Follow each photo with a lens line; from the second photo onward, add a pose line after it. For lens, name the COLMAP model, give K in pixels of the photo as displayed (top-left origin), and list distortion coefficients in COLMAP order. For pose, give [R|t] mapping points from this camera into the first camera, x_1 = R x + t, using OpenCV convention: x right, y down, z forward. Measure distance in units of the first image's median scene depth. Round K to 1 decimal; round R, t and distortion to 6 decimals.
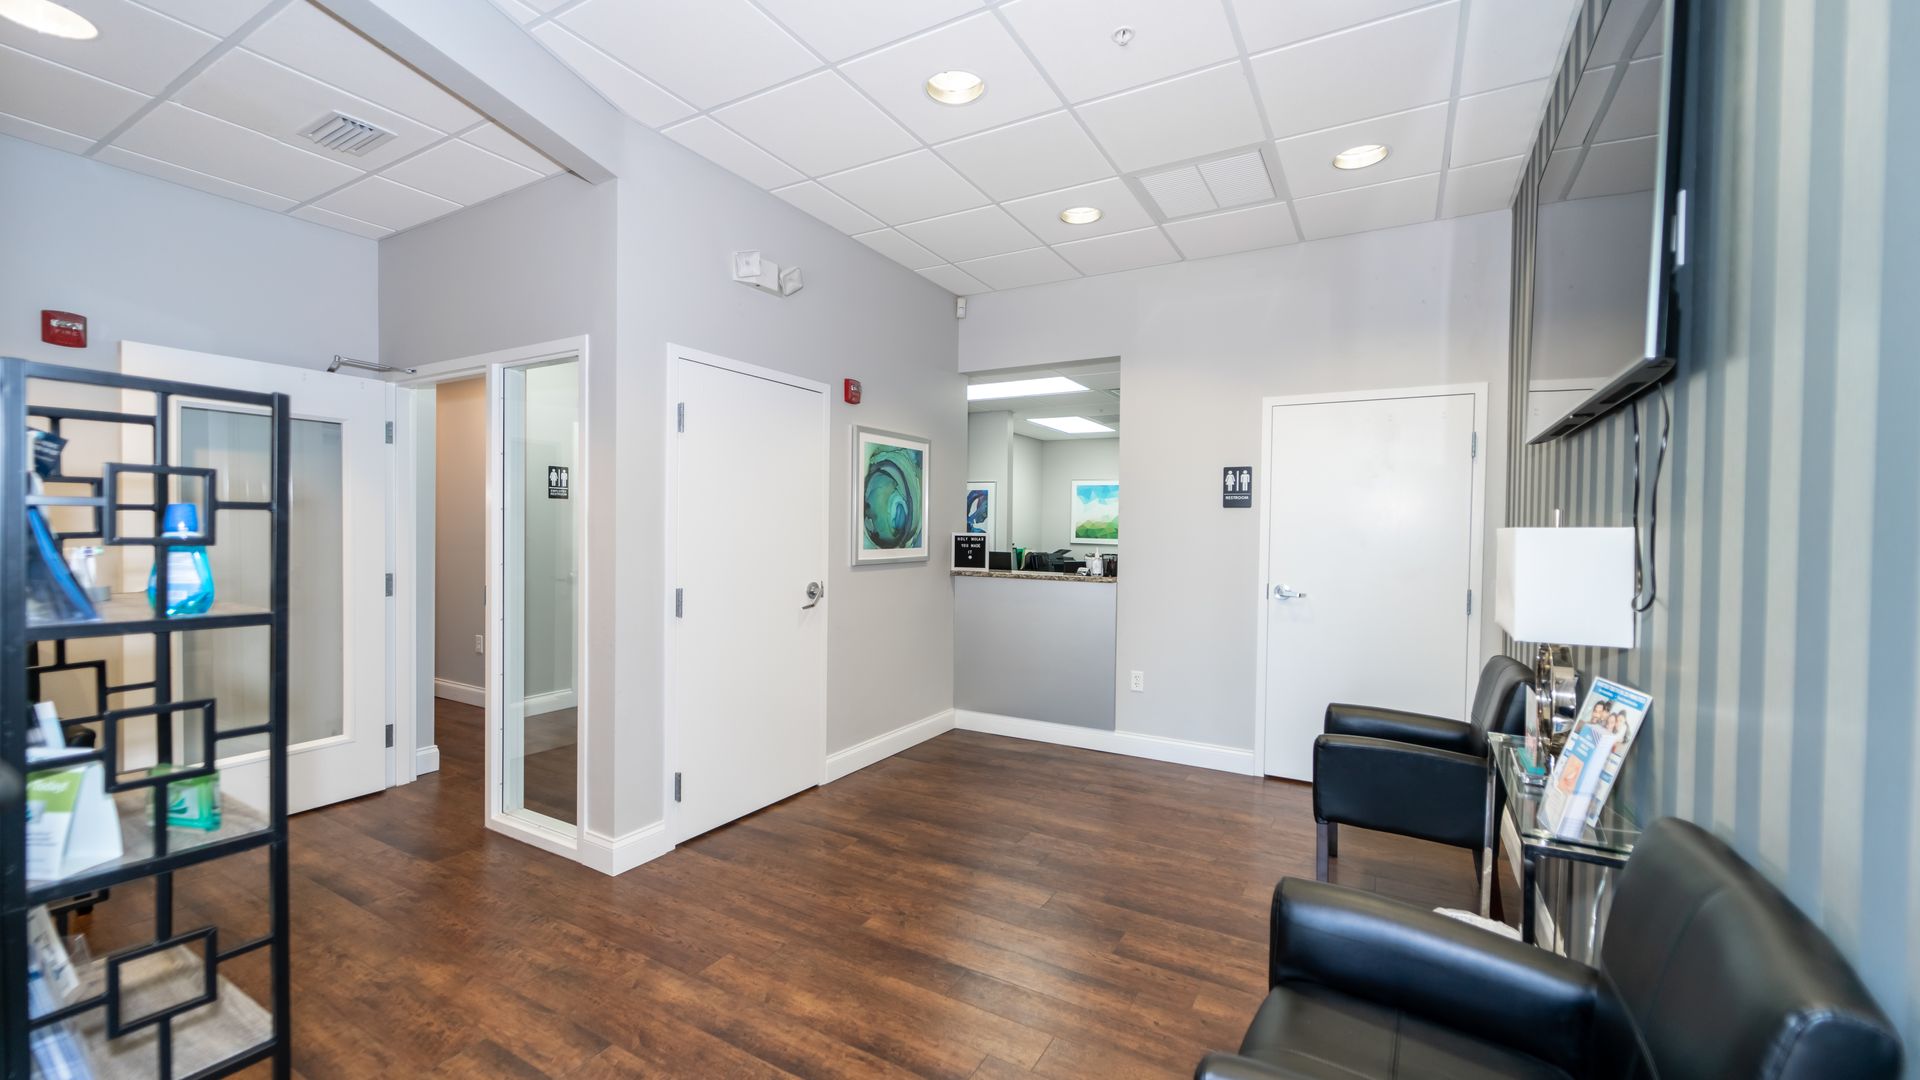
lens RADIAL K [[775.7, 0, 929.6], [0, 775.7, 538.8], [0, 0, 1]] dist [-0.000233, -0.000065]
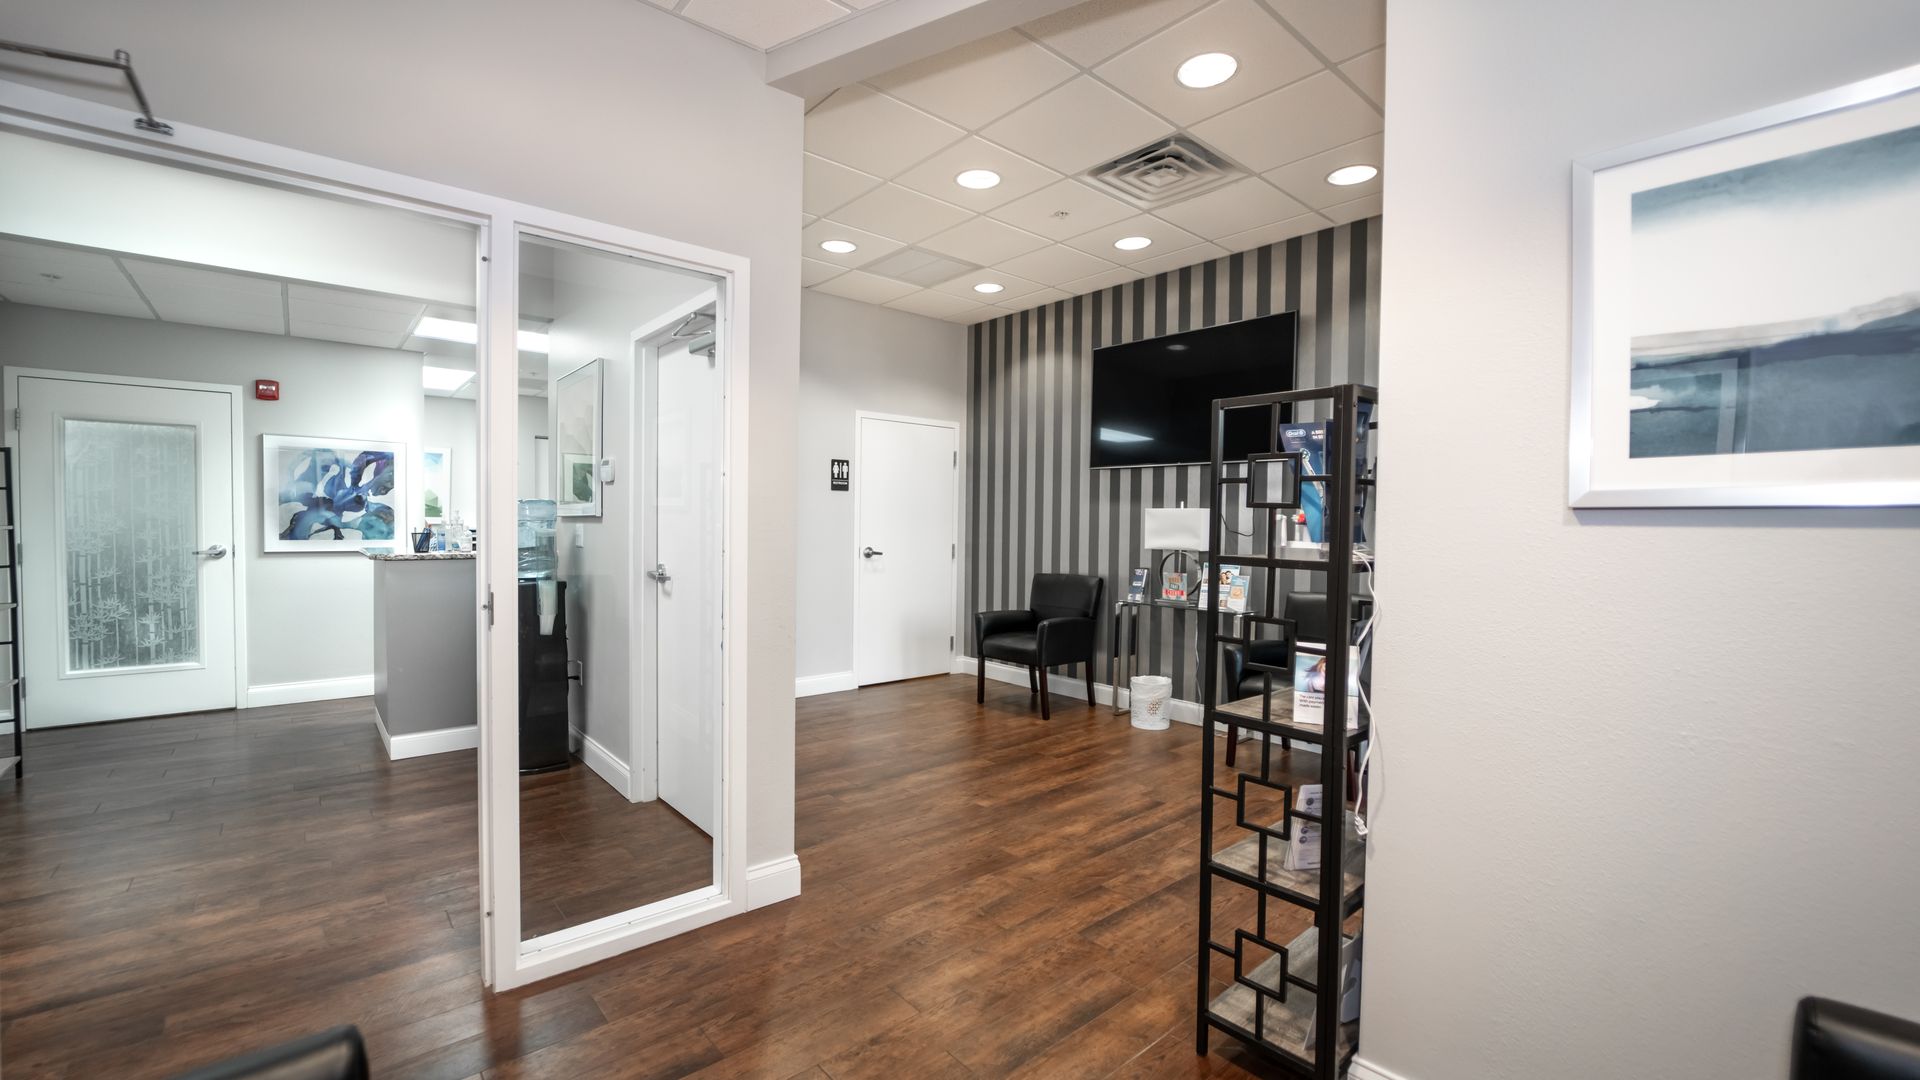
lens RADIAL K [[774.2, 0, 1013.2], [0, 774.2, 535.1], [0, 0, 1]] dist [-0.000173, -0.000010]
pose [[0.286334, -0.029651, 0.957671, -1.291064], [0.007396, 0.999560, 0.028736, -0.000248], [-0.958101, -0.001145, 0.286427, 0.565802]]
